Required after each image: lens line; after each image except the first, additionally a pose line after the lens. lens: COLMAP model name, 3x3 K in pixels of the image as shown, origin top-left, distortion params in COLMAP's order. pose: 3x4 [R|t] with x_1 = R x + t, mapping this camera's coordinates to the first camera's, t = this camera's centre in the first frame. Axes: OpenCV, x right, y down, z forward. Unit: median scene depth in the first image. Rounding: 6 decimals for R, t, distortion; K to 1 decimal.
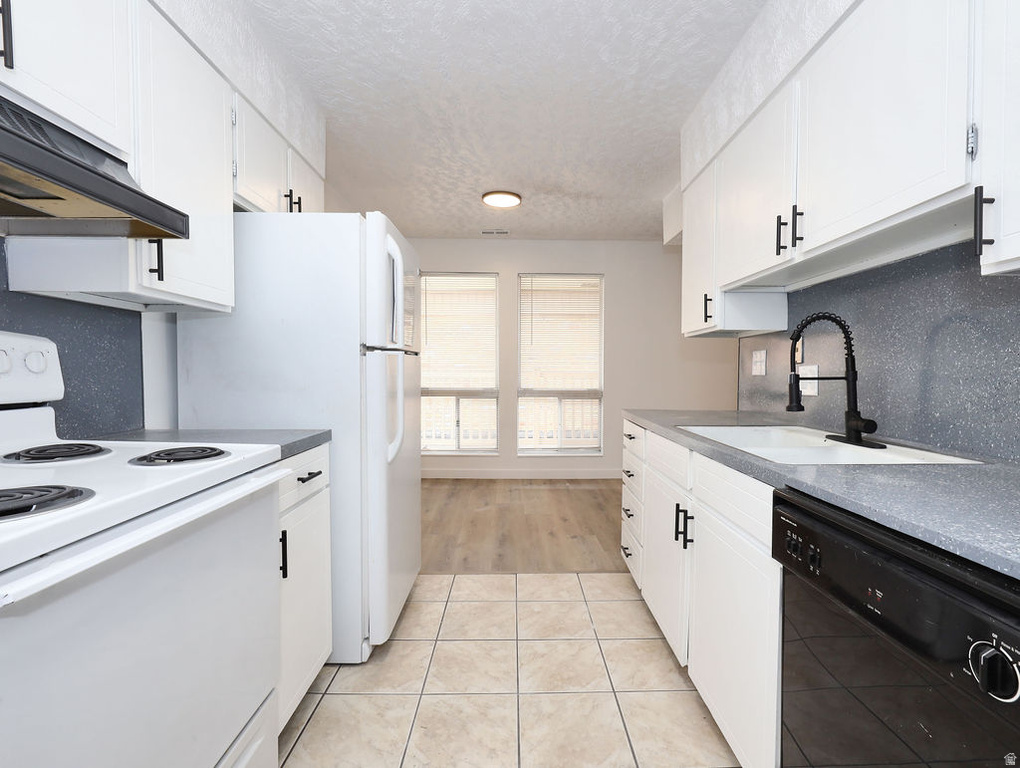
lens RADIAL K [[511.8, 0, 522.3], [0, 511.8, 386.1], [0, 0, 1]] dist [-0.001006, 0.000208]
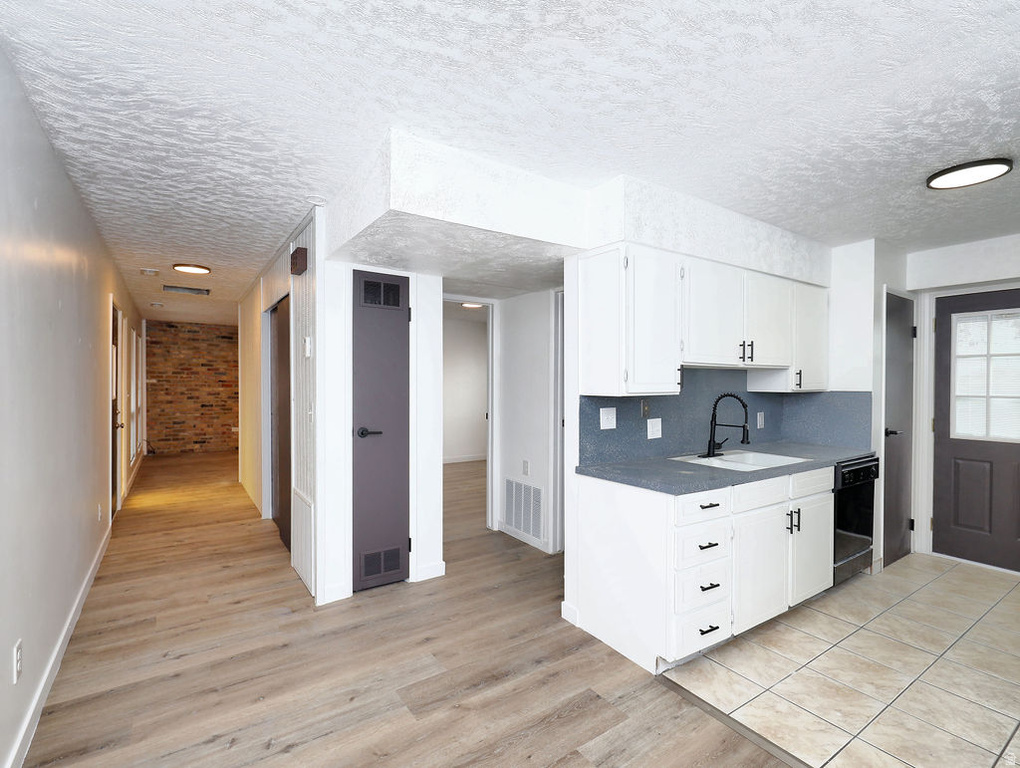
lens RADIAL K [[478.4, 0, 510.0], [0, 478.4, 384.0], [0, 0, 1]] dist [0.001844, 0.000295]
pose [[-0.548703, -0.003816, 0.836009, -0.357777], [0.015946, 0.999760, 0.015029, -0.156101], [-0.835865, 0.021578, -0.548510, 1.947797]]
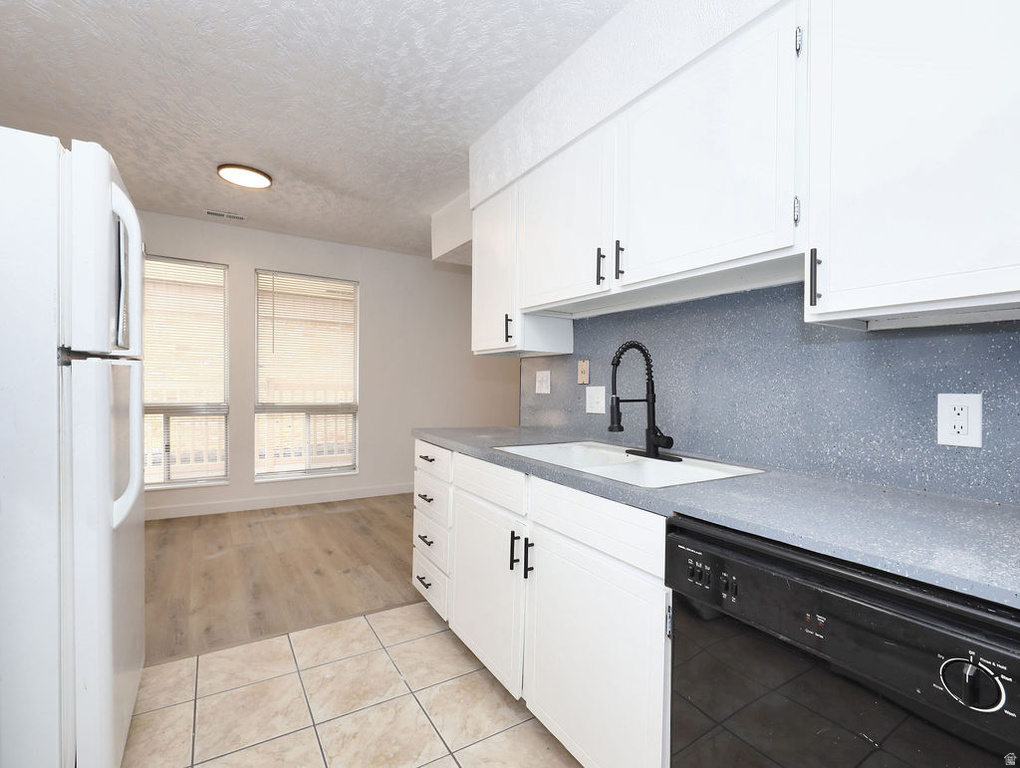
lens RADIAL K [[488.6, 0, 523.3], [0, 488.6, 393.6], [0, 0, 1]] dist [0.002800, -0.000786]
pose [[0.851502, 0.001731, 0.524349, -0.122318], [0.000132, 0.999994, -0.003516, -0.018903], [-0.524352, 0.003063, 0.851496, 0.158178]]
